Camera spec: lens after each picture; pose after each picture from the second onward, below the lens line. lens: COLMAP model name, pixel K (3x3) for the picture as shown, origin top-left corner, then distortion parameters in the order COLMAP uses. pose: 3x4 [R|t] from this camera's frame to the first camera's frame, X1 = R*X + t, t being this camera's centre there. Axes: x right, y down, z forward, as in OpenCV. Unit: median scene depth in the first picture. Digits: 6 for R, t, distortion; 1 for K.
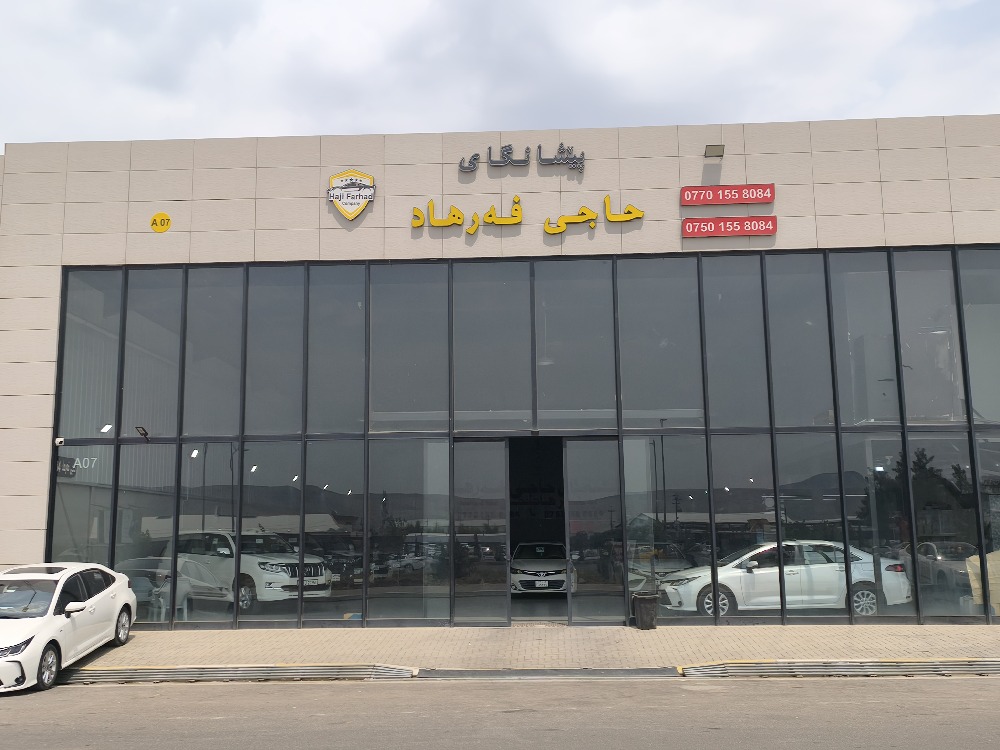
lens RADIAL K [[1013.0, 0, 500.0], [0, 1013.0, 375.0], [0, 0, 1]] dist [0.006660, 0.012215]
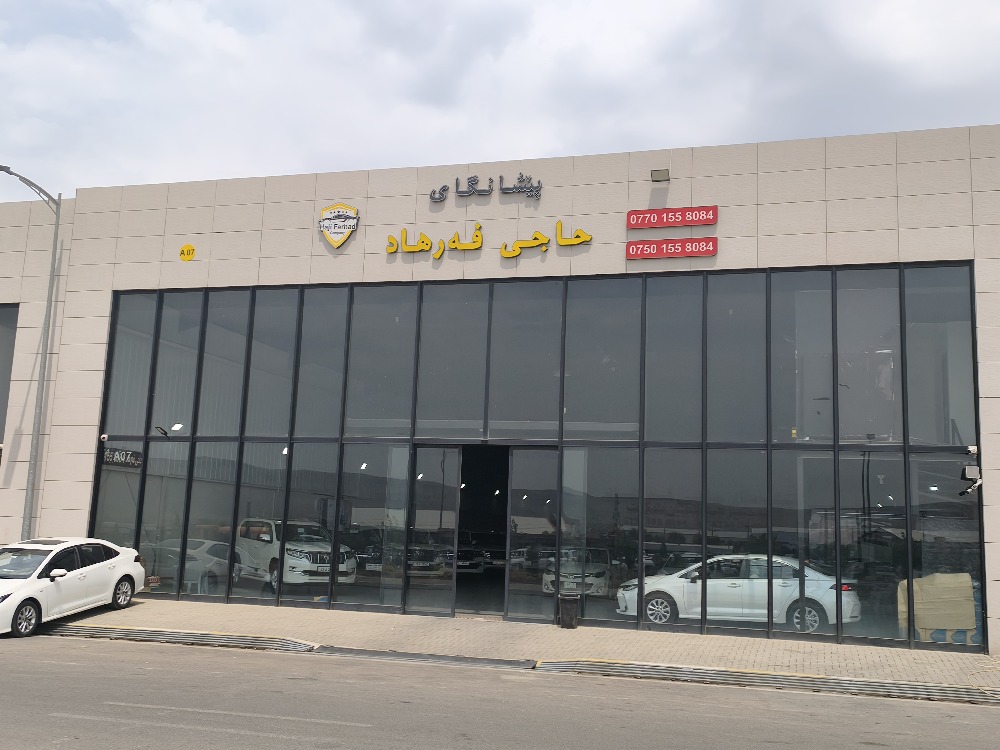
lens RADIAL K [[1013.0, 0, 500.0], [0, 1013.0, 375.0], [0, 0, 1]] dist [0.006660, 0.012215]
pose [[0.970719, 0.012766, -0.239879, 0.305144], [-0.013385, 0.999910, -0.000950, -0.013014], [0.239845, 0.004133, 0.970802, -0.049878]]
